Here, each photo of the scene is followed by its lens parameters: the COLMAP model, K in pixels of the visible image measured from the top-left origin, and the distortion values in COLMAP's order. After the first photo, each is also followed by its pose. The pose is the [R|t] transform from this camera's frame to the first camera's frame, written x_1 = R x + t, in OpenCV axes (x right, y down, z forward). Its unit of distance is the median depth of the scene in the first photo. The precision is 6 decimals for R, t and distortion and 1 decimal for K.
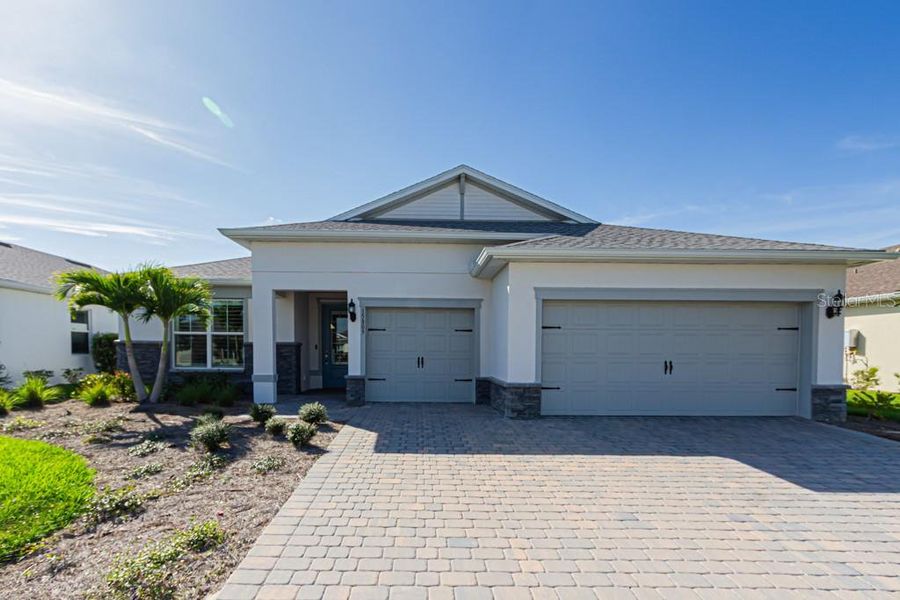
lens RADIAL K [[467.6, 0, 422.0], [0, 467.6, 364.9], [0, 0, 1]] dist [0.006977, 0.001552]
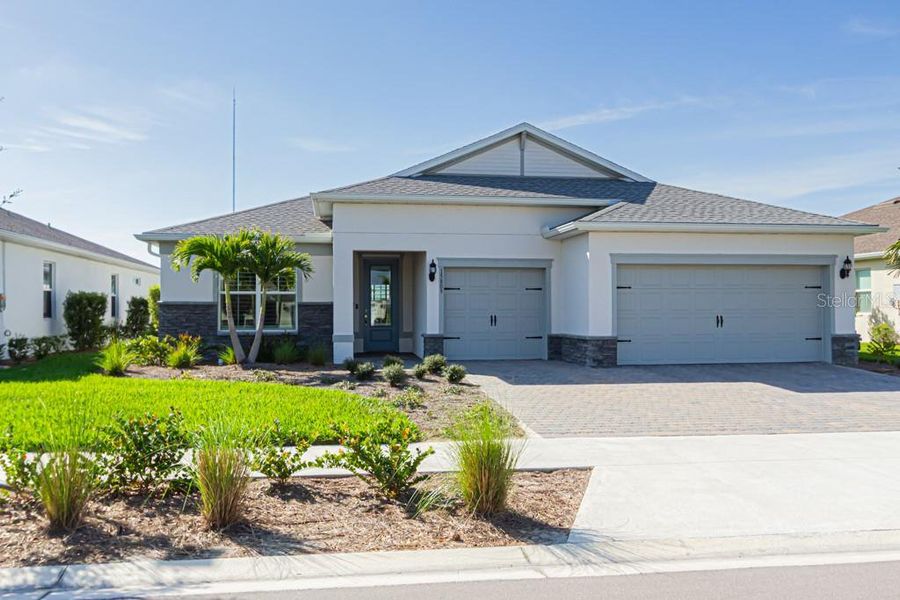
lens RADIAL K [[853.1, 0, 451.5], [0, 853.1, 307.0], [0, 0, 1]] dist [0.015012, 0.008006]
pose [[0.985998, -0.010573, 0.166422, -0.426419], [0.015750, 0.999431, -0.029818, 0.020204], [-0.166012, 0.032021, 0.985604, -0.865930]]
